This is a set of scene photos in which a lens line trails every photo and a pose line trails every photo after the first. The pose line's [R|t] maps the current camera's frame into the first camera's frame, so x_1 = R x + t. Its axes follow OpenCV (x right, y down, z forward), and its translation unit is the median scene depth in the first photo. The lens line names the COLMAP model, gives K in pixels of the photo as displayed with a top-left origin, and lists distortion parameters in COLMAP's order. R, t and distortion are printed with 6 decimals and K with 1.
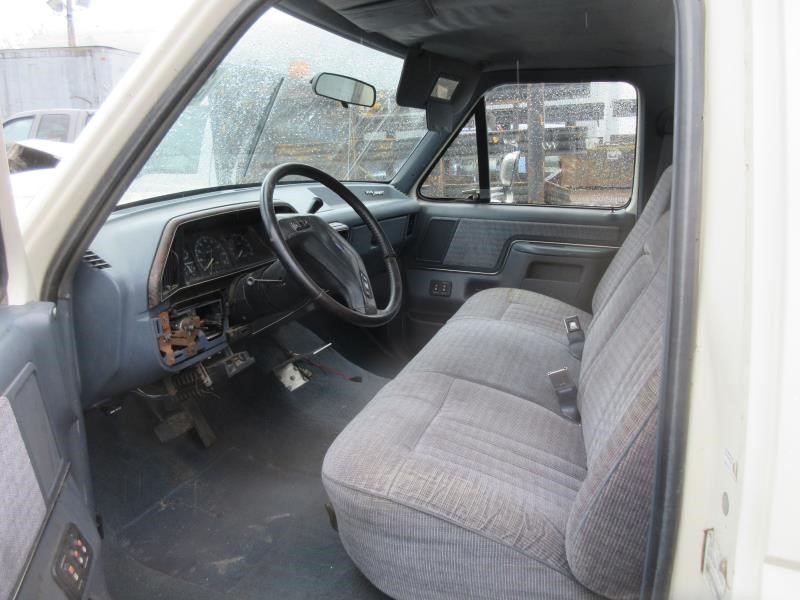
lens RADIAL K [[591.2, 0, 400.0], [0, 591.2, 300.0], [0, 0, 1]] dist [-0.002355, -0.001411]
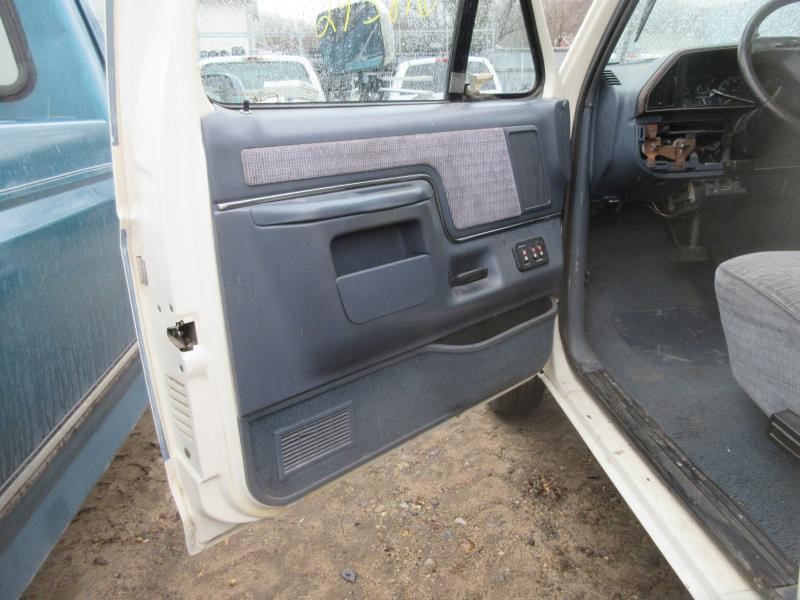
lens RADIAL K [[591.2, 0, 400.0], [0, 591.2, 300.0], [0, 0, 1]] dist [-0.002355, -0.001411]
pose [[0.396160, 0.242028, -0.885709, 0.642774], [-0.179313, 0.966453, 0.183889, 0.261533], [0.900502, 0.085970, 0.426269, -0.026083]]
